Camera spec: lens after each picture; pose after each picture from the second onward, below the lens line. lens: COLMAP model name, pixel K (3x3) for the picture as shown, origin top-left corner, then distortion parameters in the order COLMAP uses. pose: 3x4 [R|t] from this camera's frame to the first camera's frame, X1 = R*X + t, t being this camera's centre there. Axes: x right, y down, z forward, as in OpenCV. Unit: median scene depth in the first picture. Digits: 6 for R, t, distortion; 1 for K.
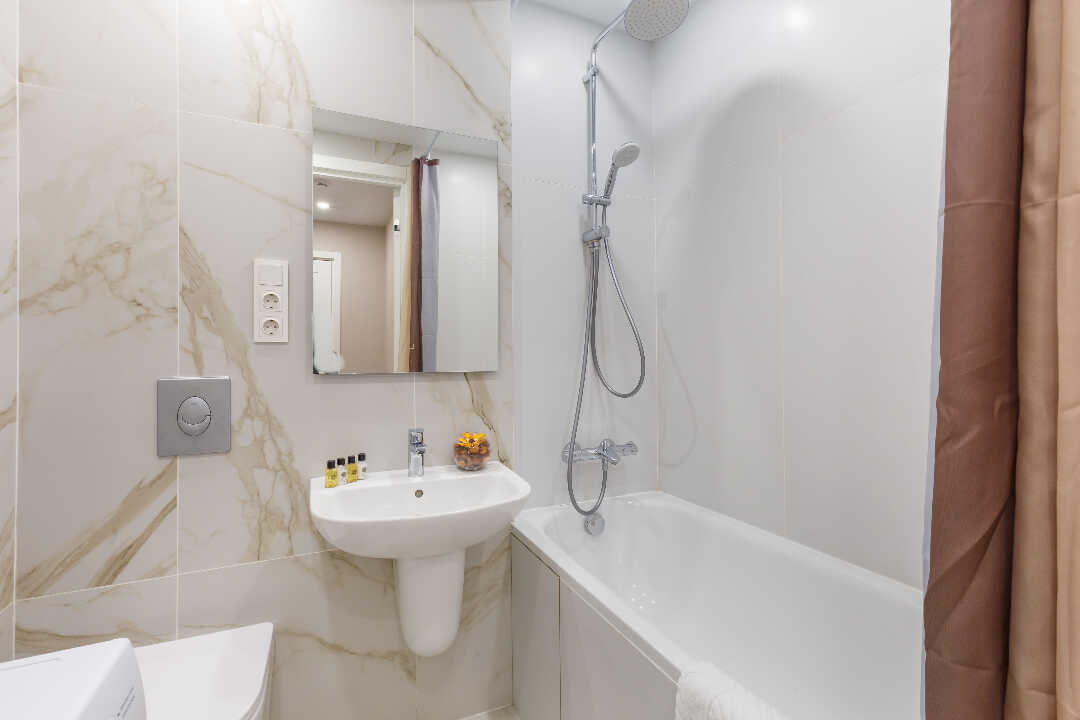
lens RADIAL K [[504.5, 0, 543.2], [0, 504.5, 351.0], [0, 0, 1]] dist [0.002812, 0.003409]
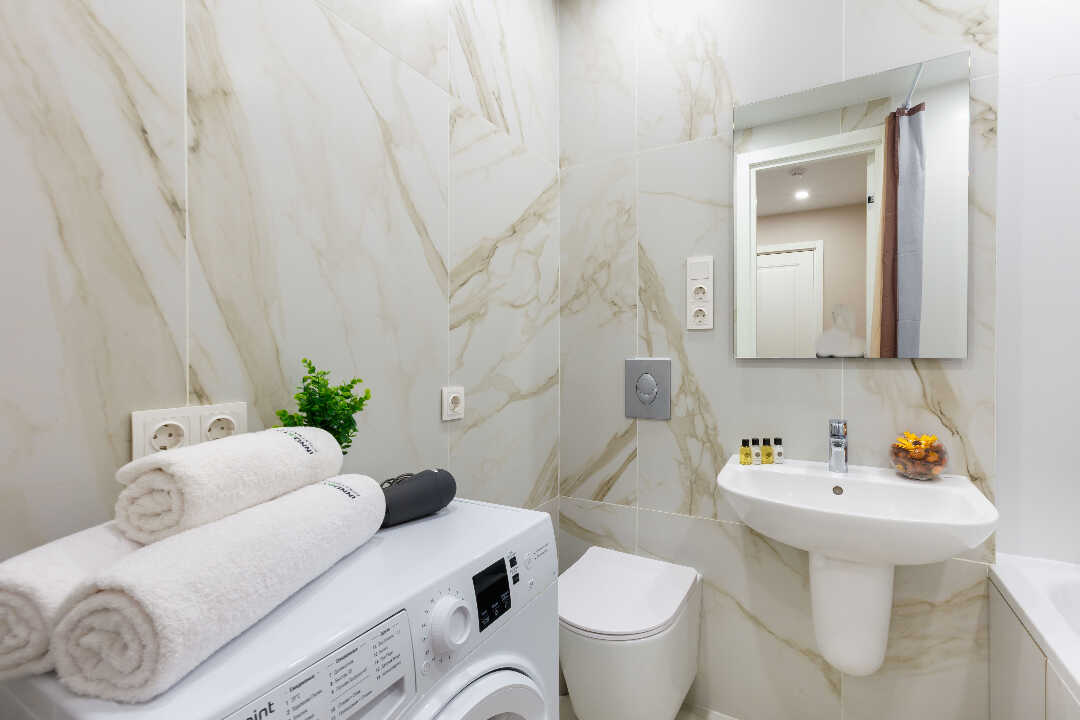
lens RADIAL K [[504.5, 0, 539.6], [0, 504.5, 362.5], [0, 0, 1]] dist [0.002812, 0.003409]
pose [[0.566917, 0.017358, -0.823592, 0.197887], [0.001326, 0.999757, 0.021984, 0.032388], [0.823774, -0.013555, 0.566757, 0.048079]]
